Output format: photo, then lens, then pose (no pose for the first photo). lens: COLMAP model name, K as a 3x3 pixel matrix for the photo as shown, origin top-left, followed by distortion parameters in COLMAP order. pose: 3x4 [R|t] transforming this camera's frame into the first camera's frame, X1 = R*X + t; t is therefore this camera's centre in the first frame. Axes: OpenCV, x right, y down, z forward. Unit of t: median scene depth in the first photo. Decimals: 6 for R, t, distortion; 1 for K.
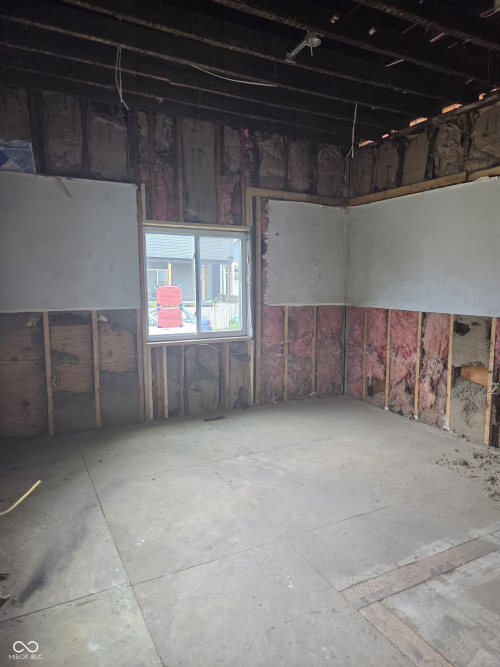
lens RADIAL K [[453.6, 0, 250.0], [0, 453.6, 333.5], [0, 0, 1]] dist [0.037619, -0.002431]
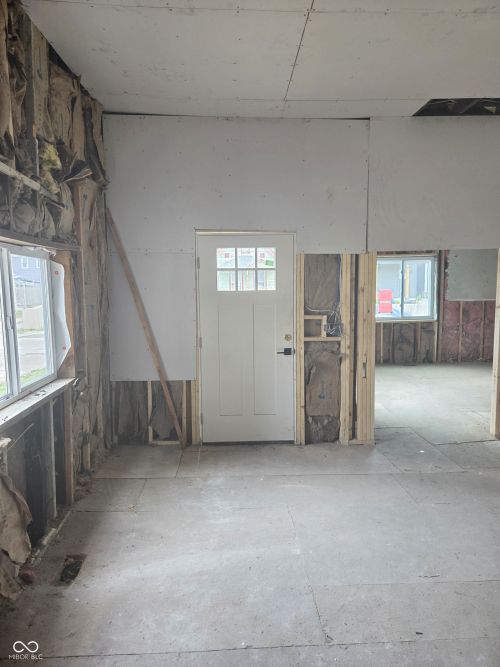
lens RADIAL K [[453.6, 0, 250.0], [0, 453.6, 333.5], [0, 0, 1]] dist [0.037619, -0.002431]
pose [[0.906925, 0.029650, -0.420247, 0.087364], [-0.028369, 0.999554, 0.009301, 0.060298], [0.420335, 0.003487, 0.907362, -0.769510]]
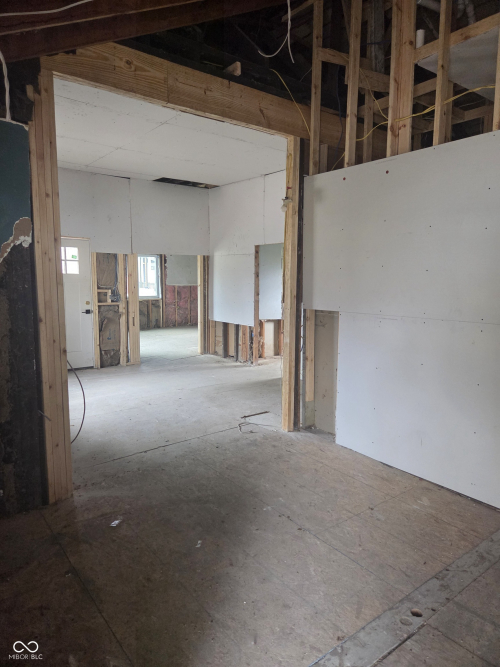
lens RADIAL K [[453.6, 0, 250.0], [0, 453.6, 333.5], [0, 0, 1]] dist [0.037619, -0.002431]
pose [[0.983842, -0.018190, 0.178112, 0.034914], [0.013858, 0.999578, 0.025535, 0.137426], [-0.178501, -0.022654, 0.983679, -1.429305]]
